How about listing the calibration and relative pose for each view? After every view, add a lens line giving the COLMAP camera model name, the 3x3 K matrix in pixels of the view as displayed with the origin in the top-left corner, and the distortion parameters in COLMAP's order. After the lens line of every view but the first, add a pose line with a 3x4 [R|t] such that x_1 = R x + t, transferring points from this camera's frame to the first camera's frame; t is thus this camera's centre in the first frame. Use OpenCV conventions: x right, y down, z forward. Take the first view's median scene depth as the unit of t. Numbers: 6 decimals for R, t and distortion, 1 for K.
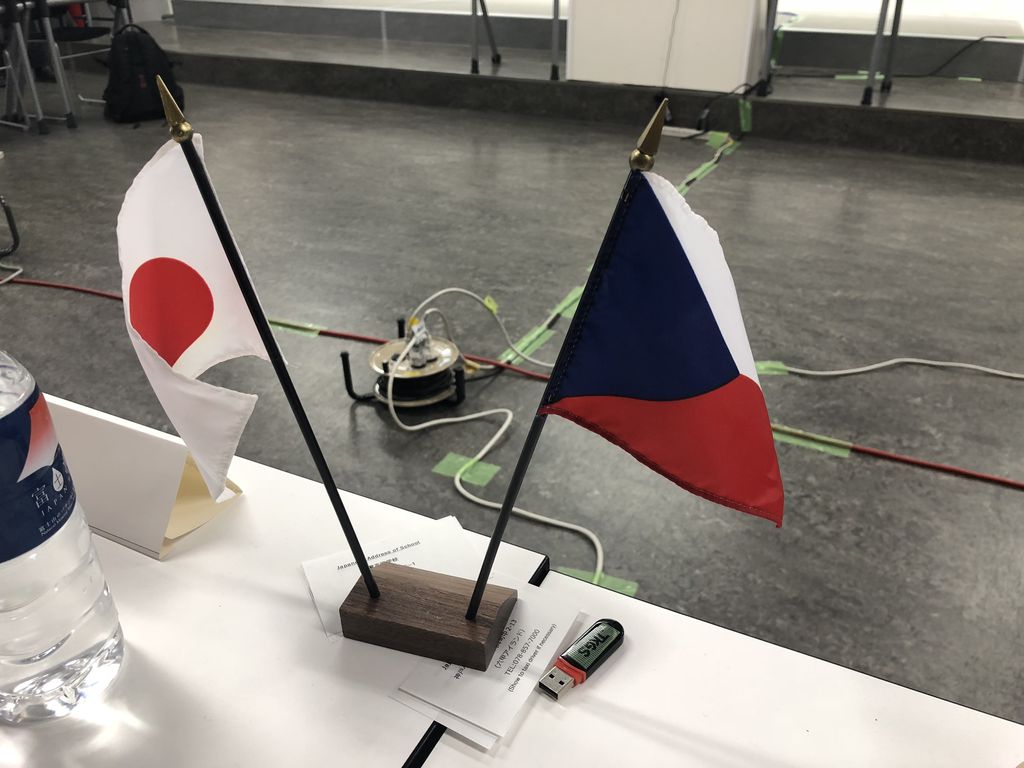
lens RADIAL K [[839.8, 0, 515.2], [0, 839.8, 379.1], [0, 0, 1]] dist [-0.003392, -0.002162]
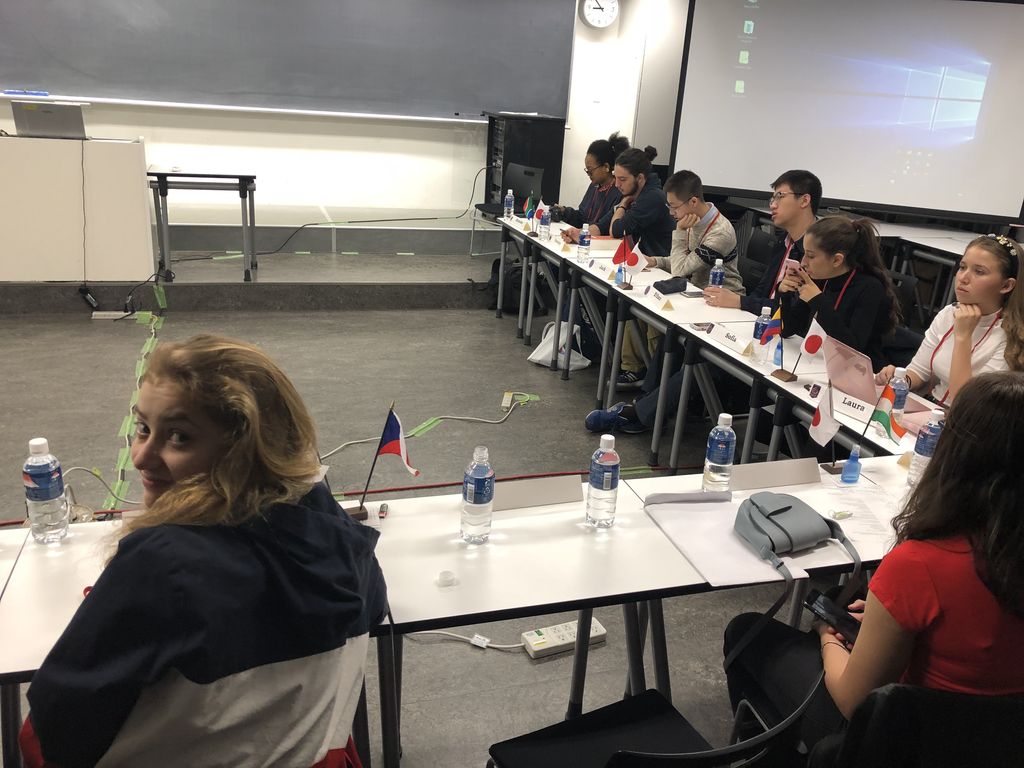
lens RADIAL K [[839.8, 0, 516.4], [0, 839.8, 383.8], [0, 0, 1]] dist [-0.003392, -0.002162]
pose [[0.714874, -0.185681, 0.674150, -0.234405], [0.273527, 0.961534, -0.025216, 0.000055], [-0.643536, 0.202425, 0.738164, -0.290733]]
